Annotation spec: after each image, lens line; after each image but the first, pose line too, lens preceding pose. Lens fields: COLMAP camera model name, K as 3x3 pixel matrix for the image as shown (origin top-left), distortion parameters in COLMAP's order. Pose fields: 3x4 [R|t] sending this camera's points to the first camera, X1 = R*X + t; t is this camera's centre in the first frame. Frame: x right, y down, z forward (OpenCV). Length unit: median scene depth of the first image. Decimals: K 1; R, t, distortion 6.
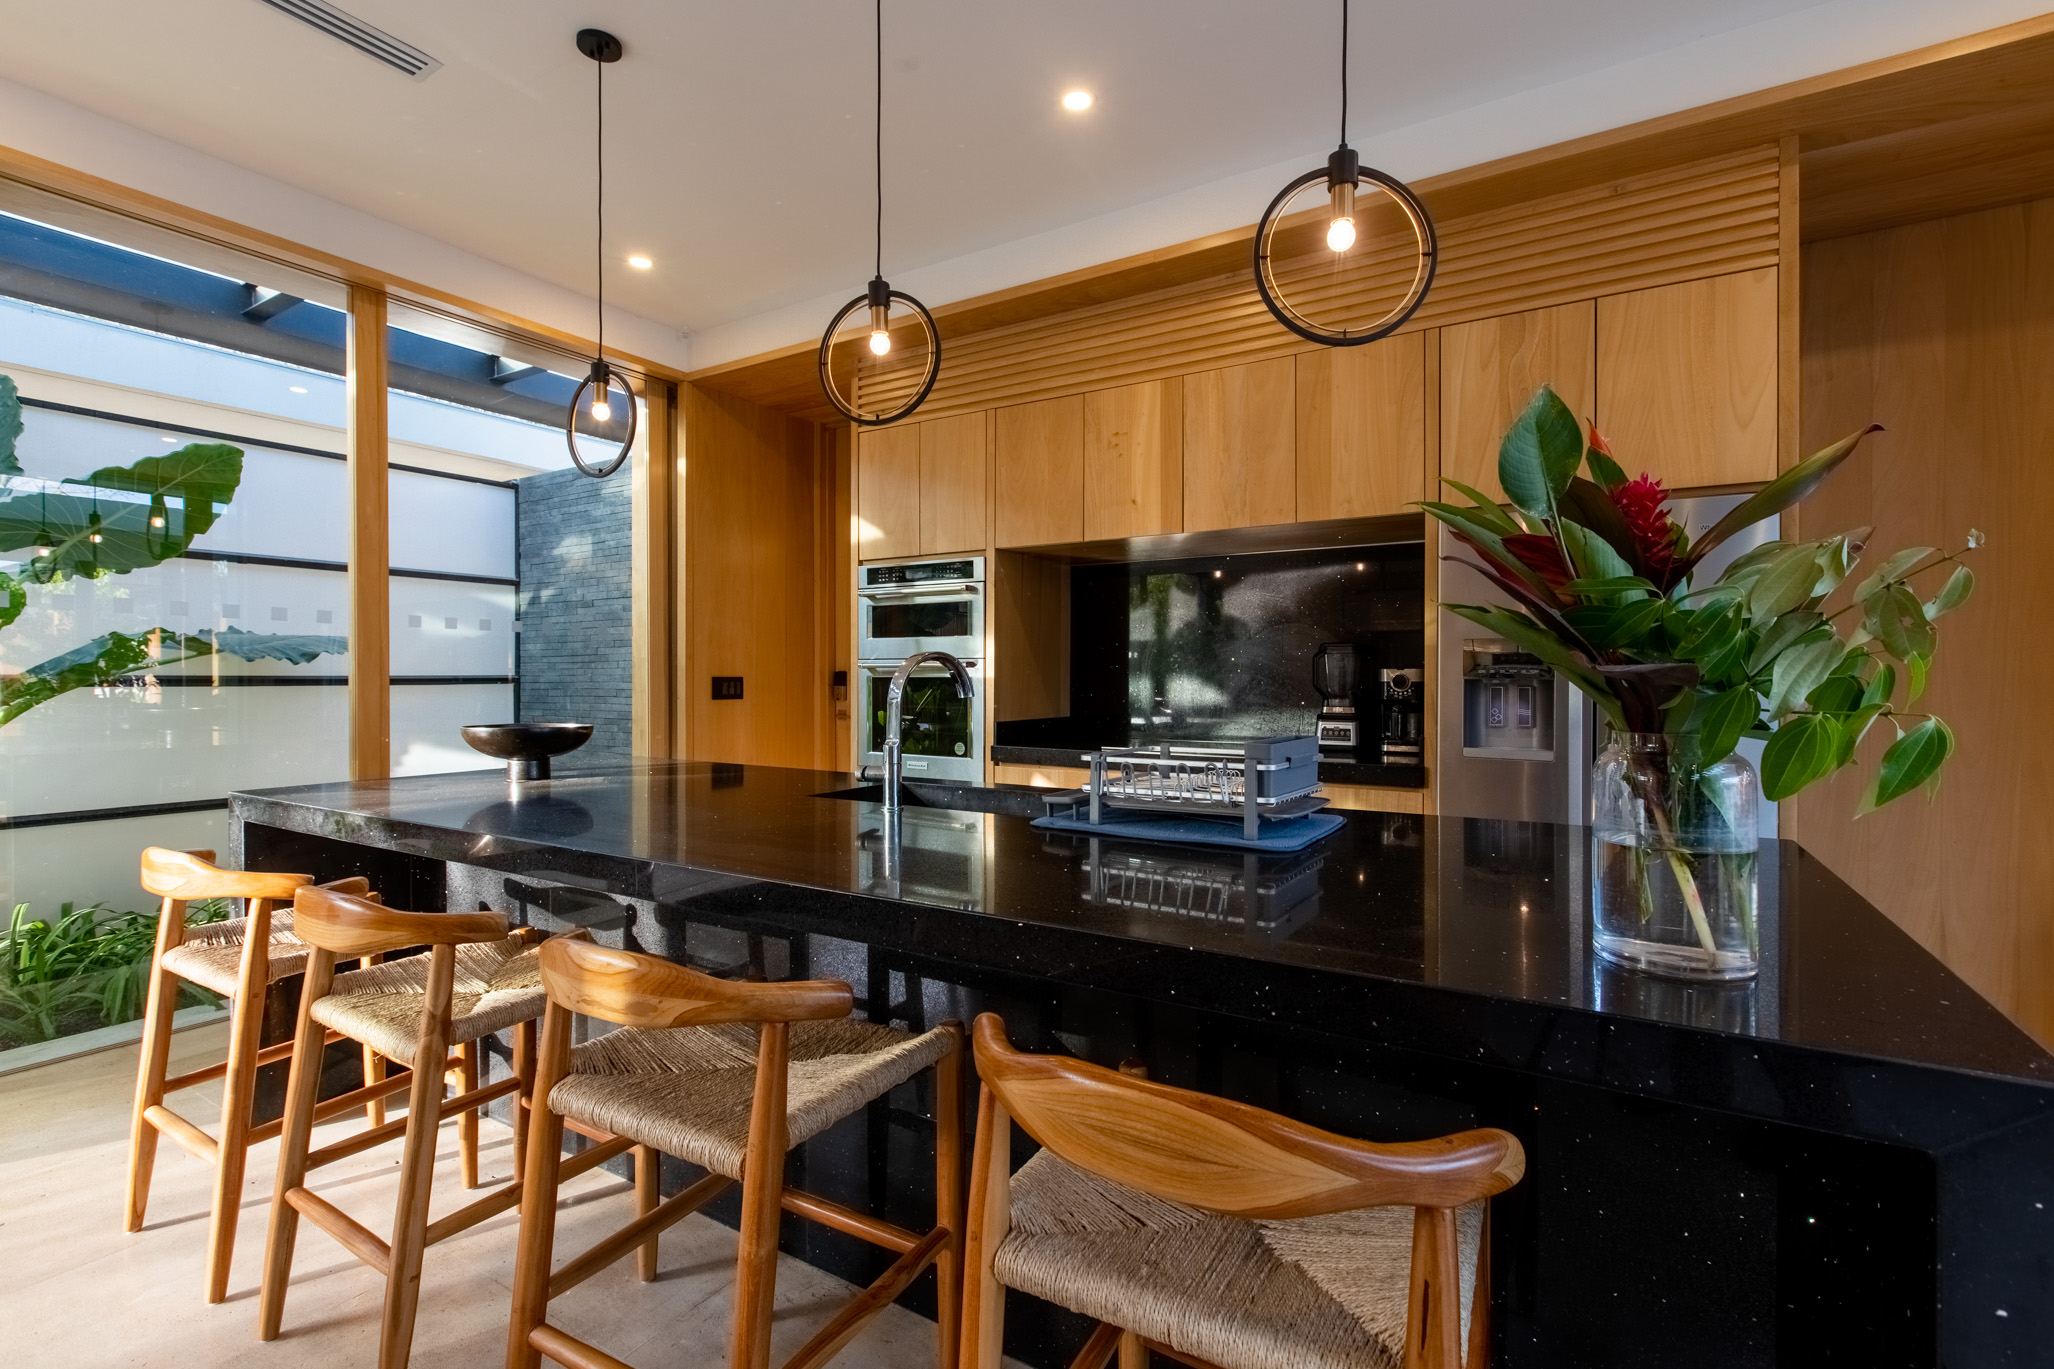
lens RADIAL K [[916.6, 0, 1030.5], [0, 916.6, 677.5], [0, 0, 1]] dist [0.003878, -0.000069]
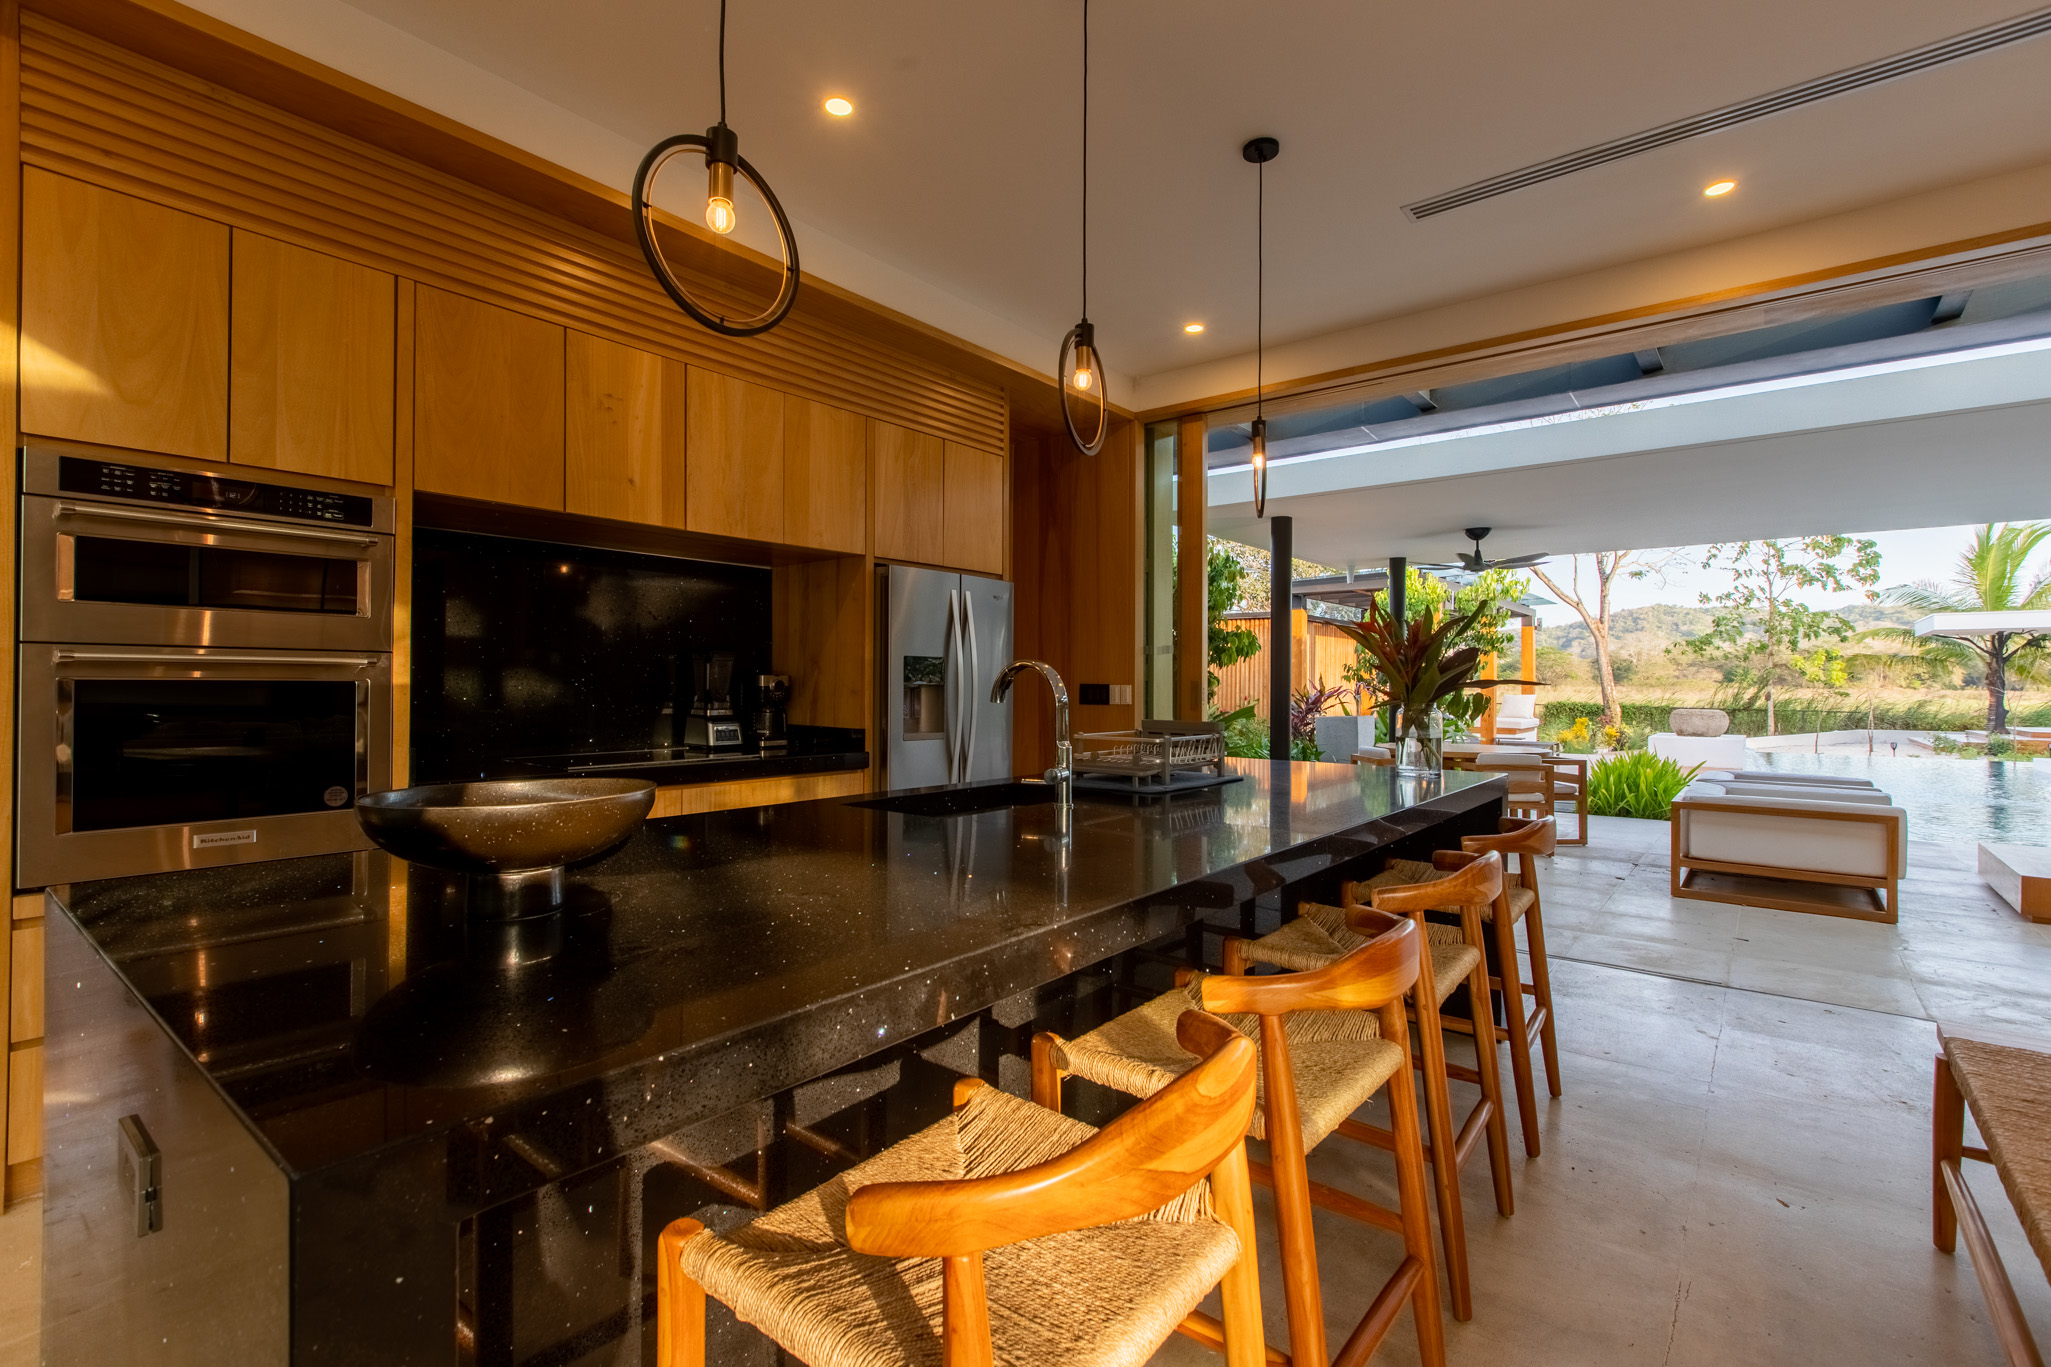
lens RADIAL K [[915.3, 0, 1029.0], [0, 915.3, 676.5], [0, 0, 1]] dist [0.003878, -0.000069]
pose [[0.123375, 0.006607, 0.992338, -0.702774], [-0.004007, 0.999973, -0.006159, -0.002350], [-0.992352, -0.003216, 0.123398, 0.517411]]
